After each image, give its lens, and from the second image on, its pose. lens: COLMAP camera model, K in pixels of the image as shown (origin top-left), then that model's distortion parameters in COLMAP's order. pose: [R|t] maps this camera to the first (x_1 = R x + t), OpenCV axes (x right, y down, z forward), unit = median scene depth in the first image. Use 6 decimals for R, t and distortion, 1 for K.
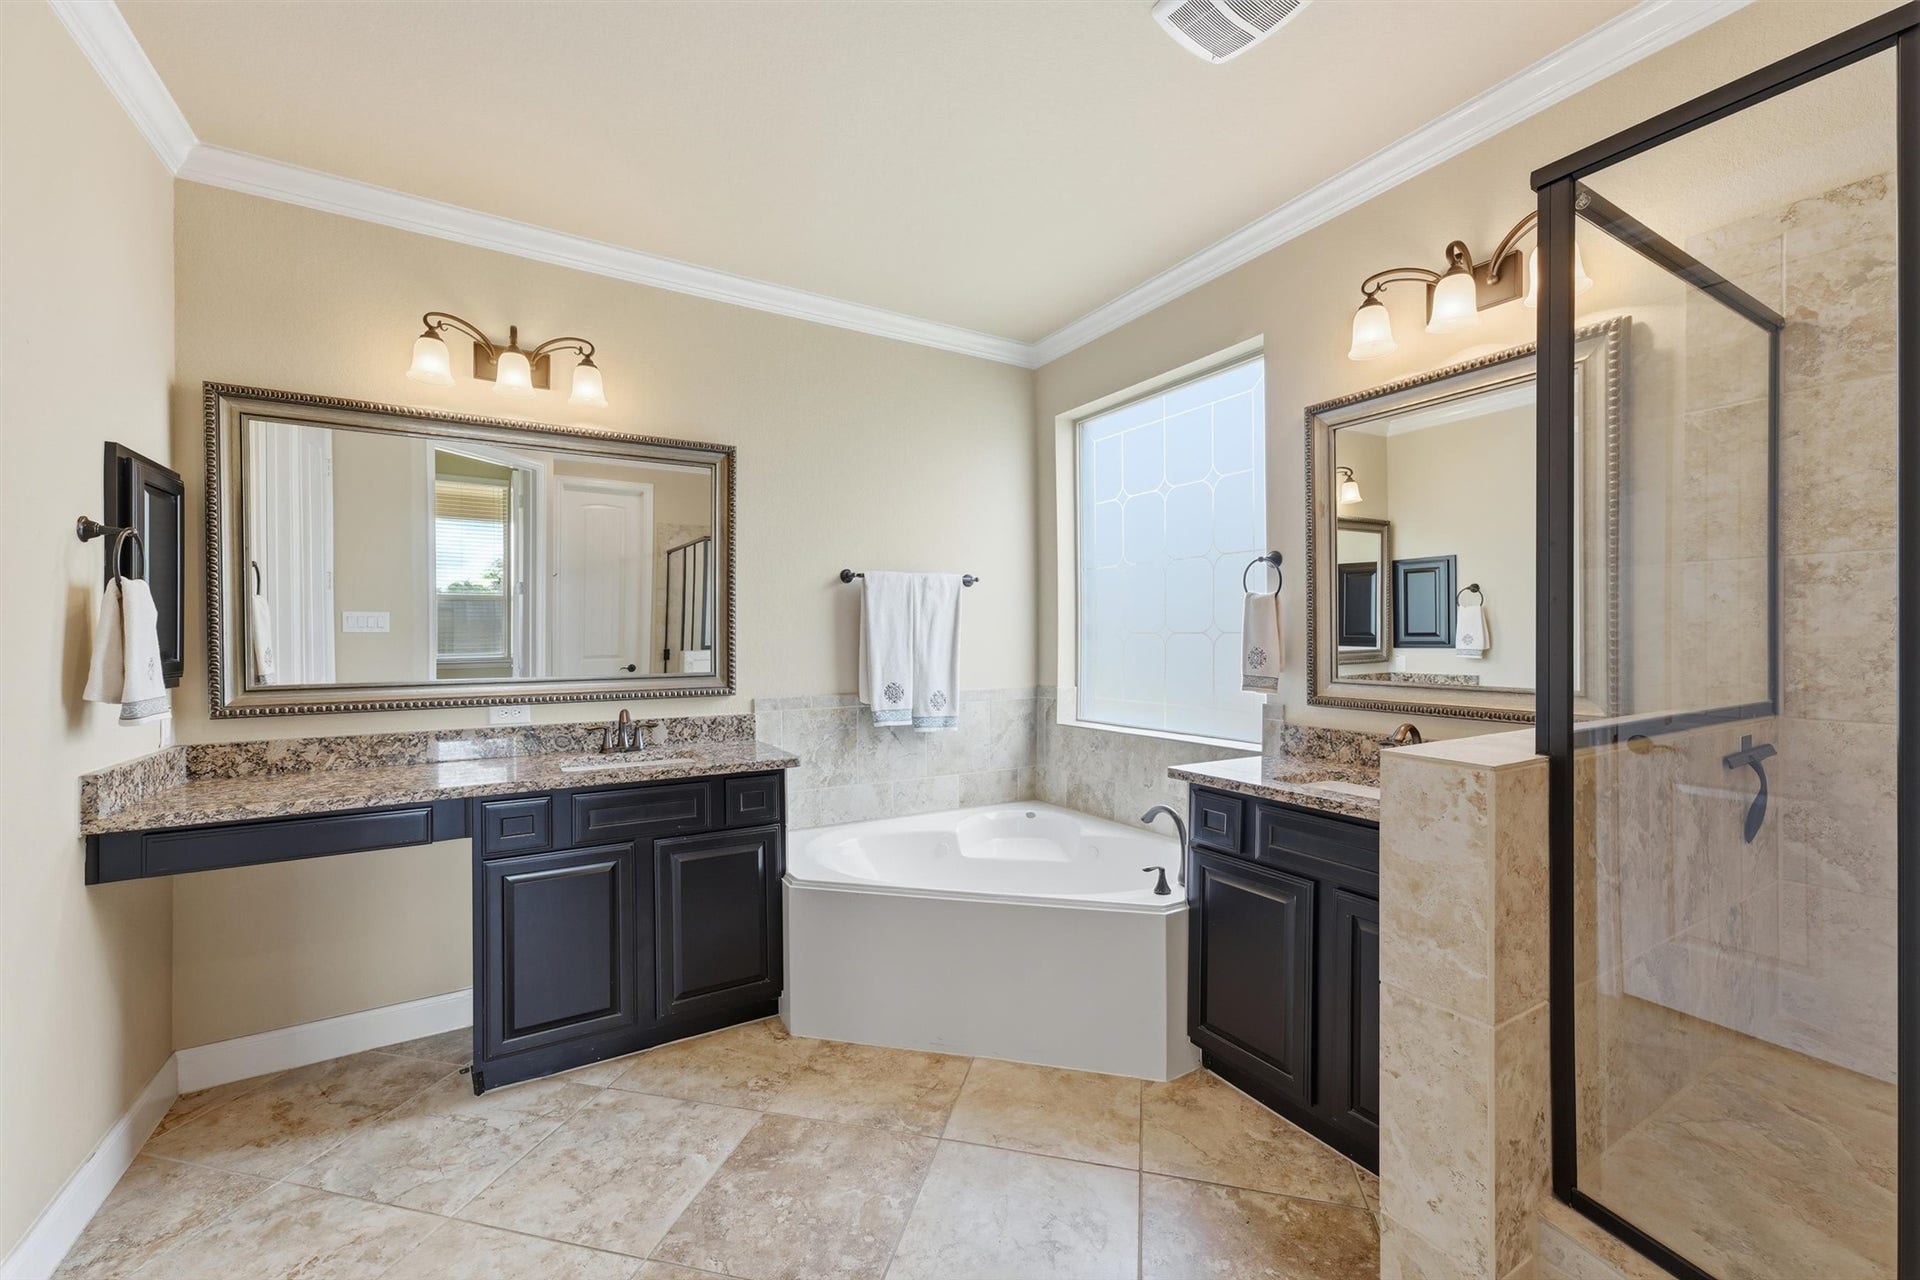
lens RADIAL K [[769.9, 0, 951.6], [0, 769.9, 633.4], [0, 0, 1]] dist [0.007948, -0.000084]
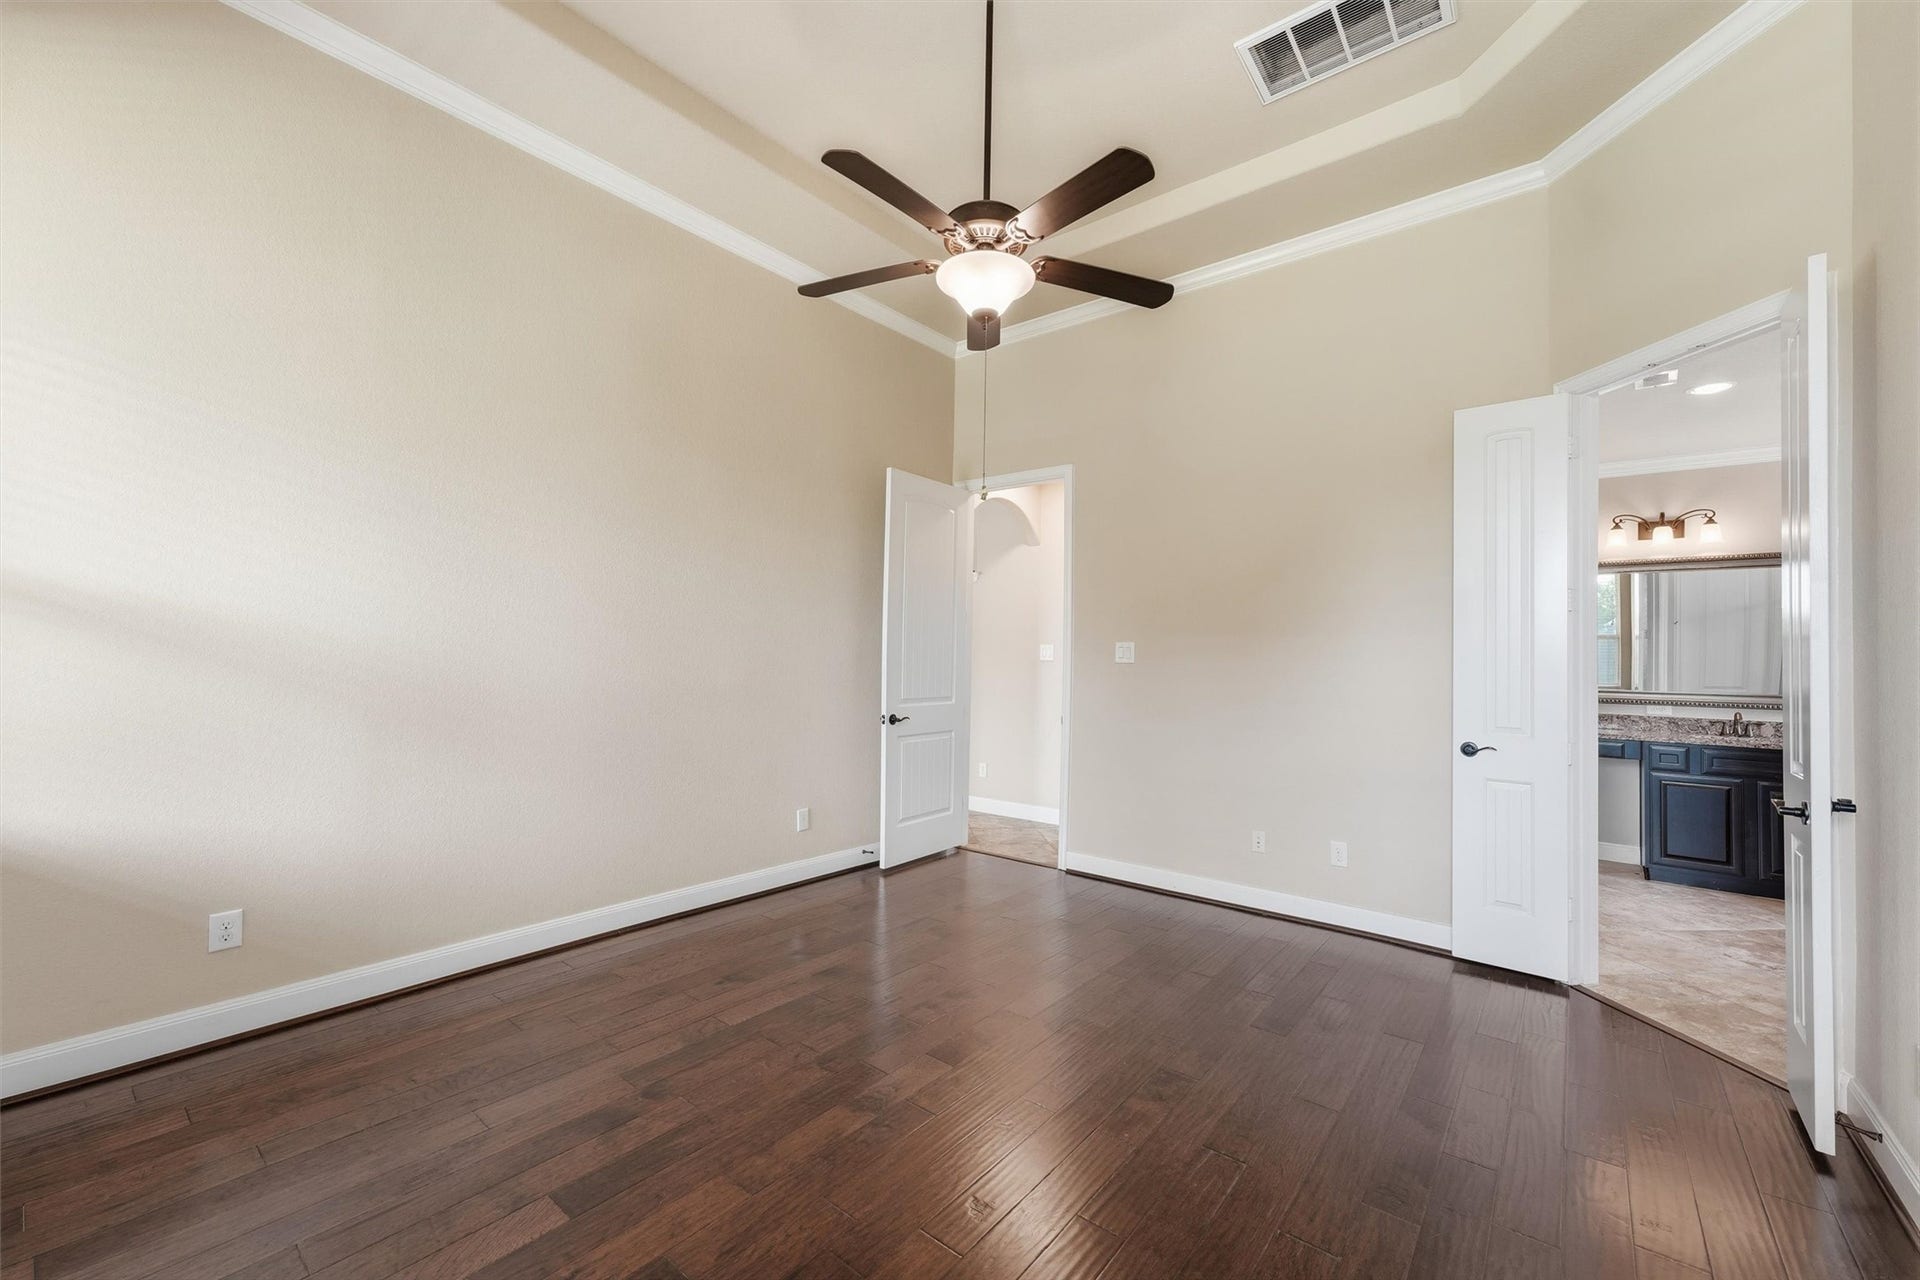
lens RADIAL K [[769.9, 0, 947.8], [0, 769.9, 644.8], [0, 0, 1]] dist [0.007948, -0.000084]
pose [[0.345029, -0.013167, -0.938500, 0.632060], [-0.018346, 0.999616, -0.020769, 0.014362], [0.938413, 0.024383, 0.344655, -1.335247]]
